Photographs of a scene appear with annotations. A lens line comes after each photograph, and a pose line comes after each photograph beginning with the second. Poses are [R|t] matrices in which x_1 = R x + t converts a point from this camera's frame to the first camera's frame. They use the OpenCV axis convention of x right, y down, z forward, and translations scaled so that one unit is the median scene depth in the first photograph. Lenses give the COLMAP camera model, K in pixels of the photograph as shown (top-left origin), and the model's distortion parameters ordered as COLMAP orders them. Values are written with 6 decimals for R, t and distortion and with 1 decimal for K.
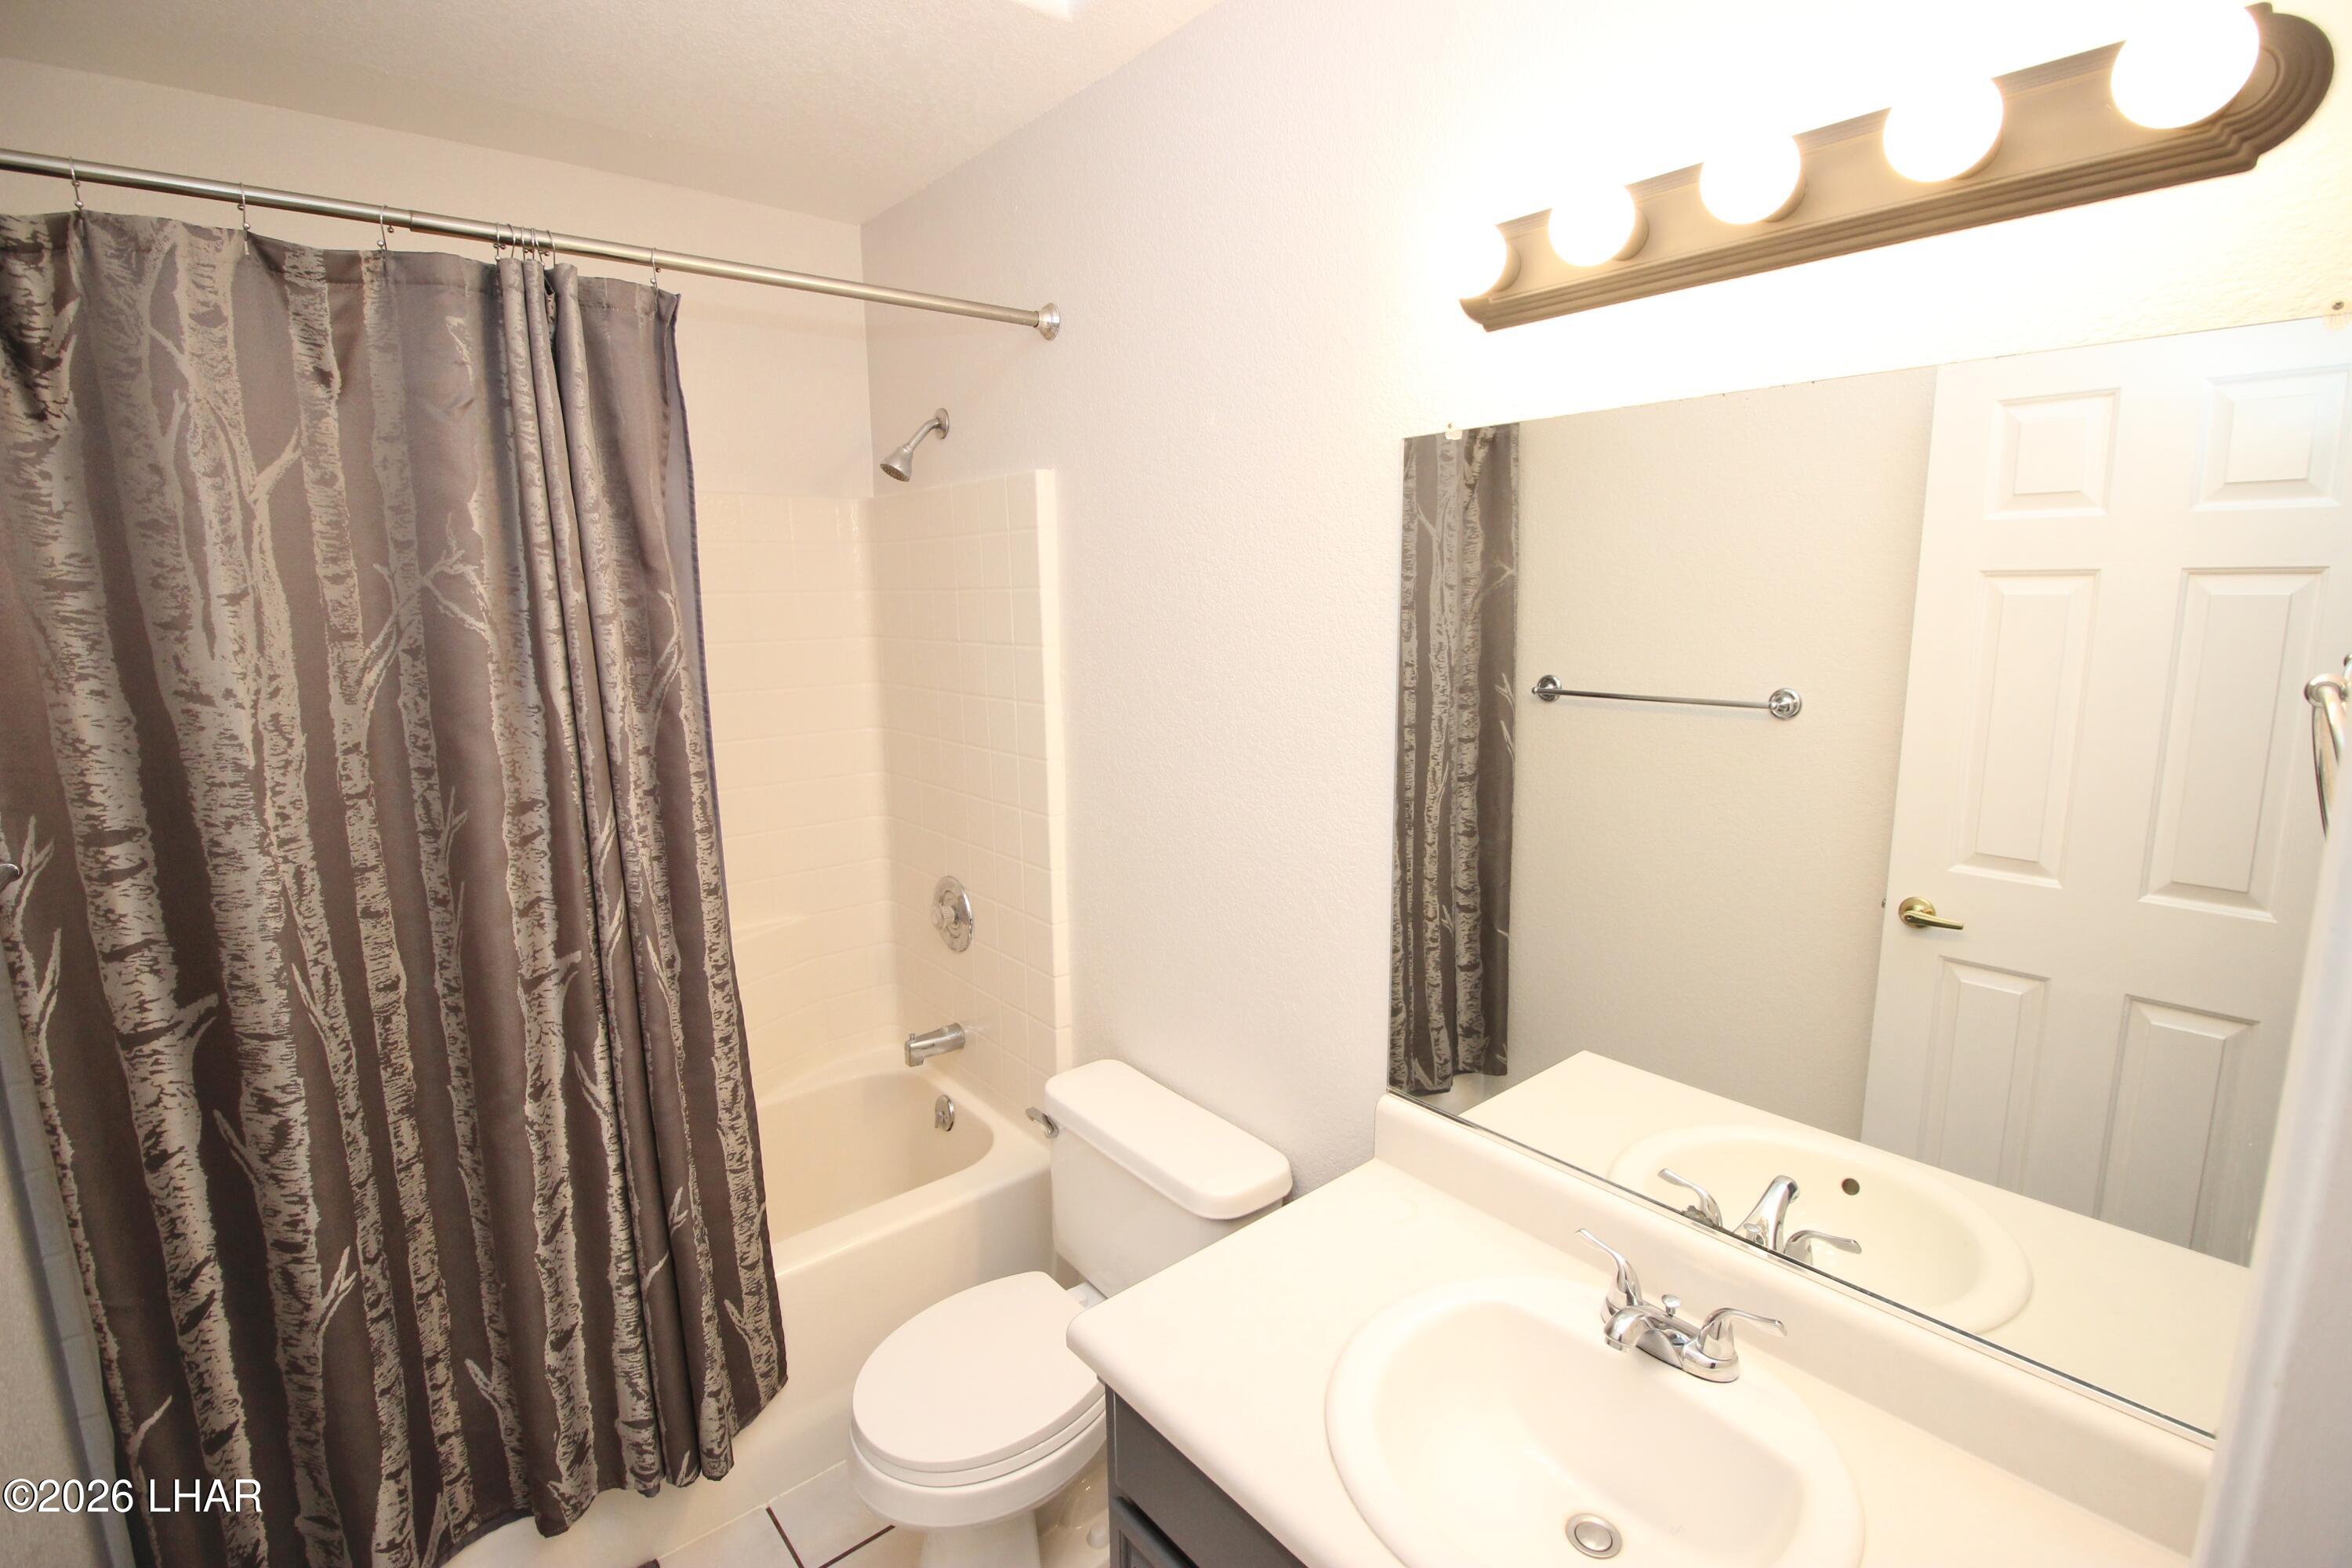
lens RADIAL K [[1088.6, 0, 1173.1], [0, 1088.6, 783.7], [0, 0, 1]] dist [-0.002186, -0.011439]
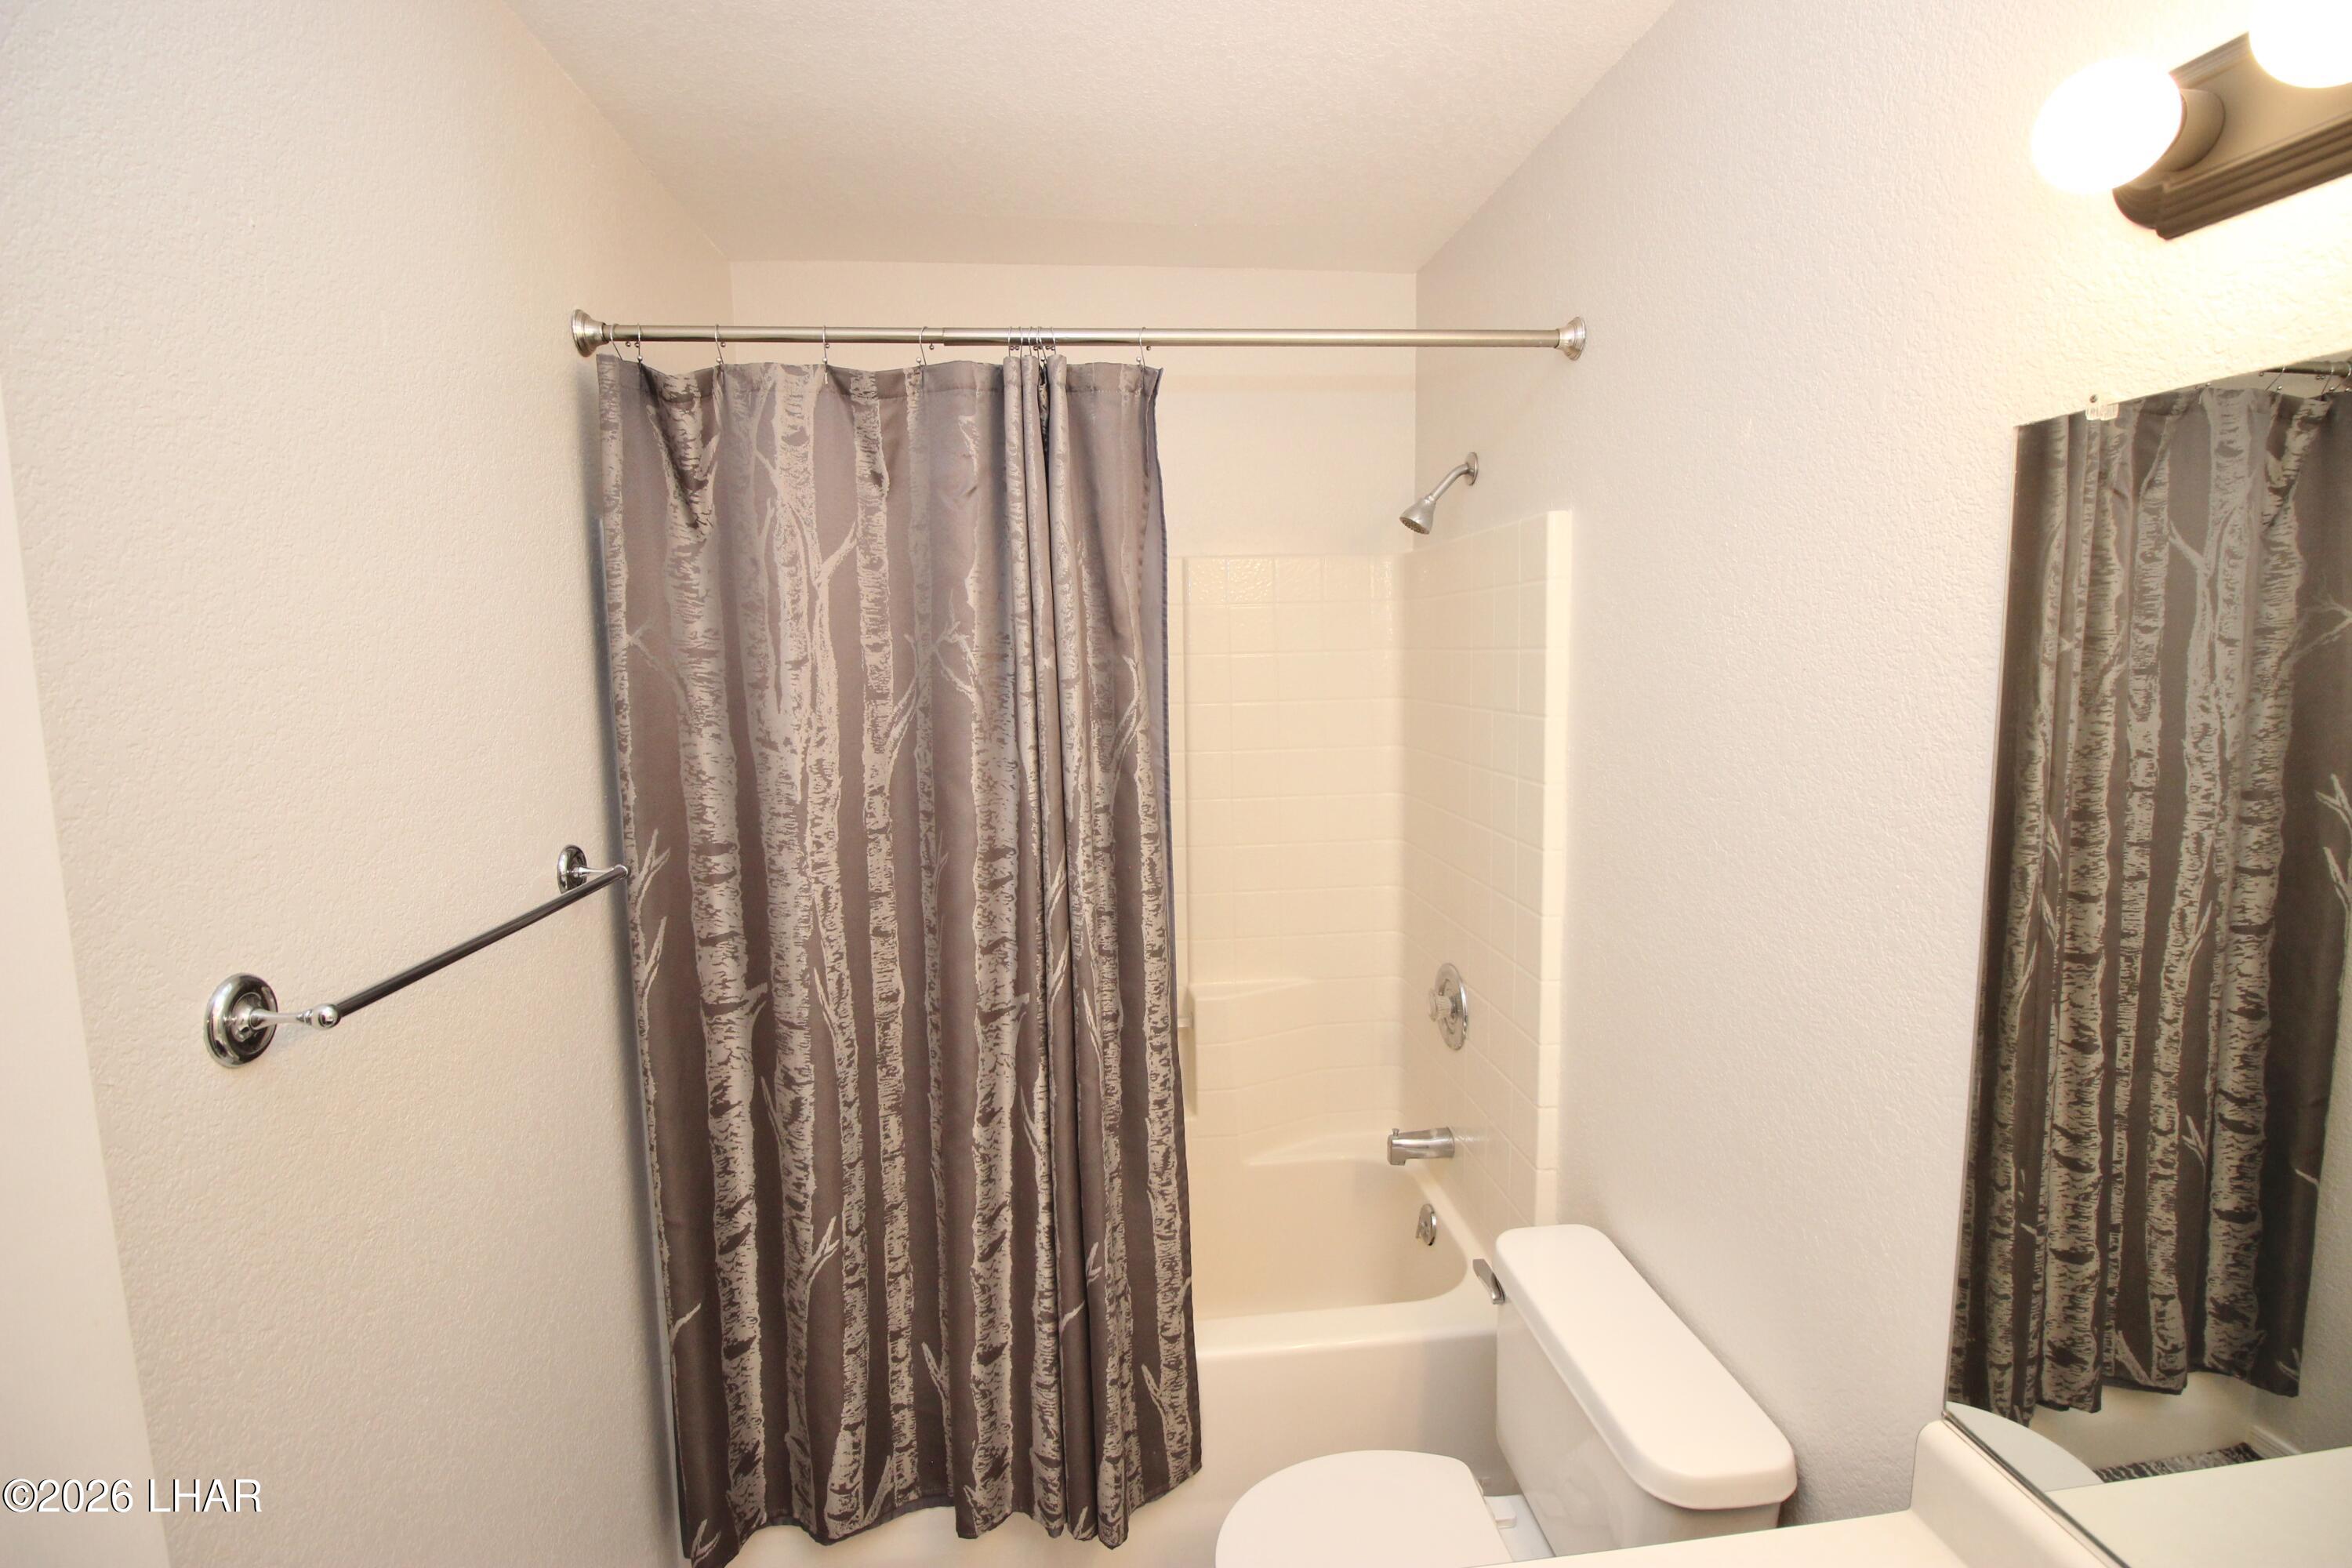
lens RADIAL K [[1088.6, 0, 1160.7], [0, 1088.6, 780.3], [0, 0, 1]] dist [-0.002186, -0.011439]
pose [[0.832771, 0.061533, -0.550188, 0.132487], [-0.088375, 0.995836, -0.022392, -0.040707], [0.546519, 0.067270, 0.834741, 0.168631]]
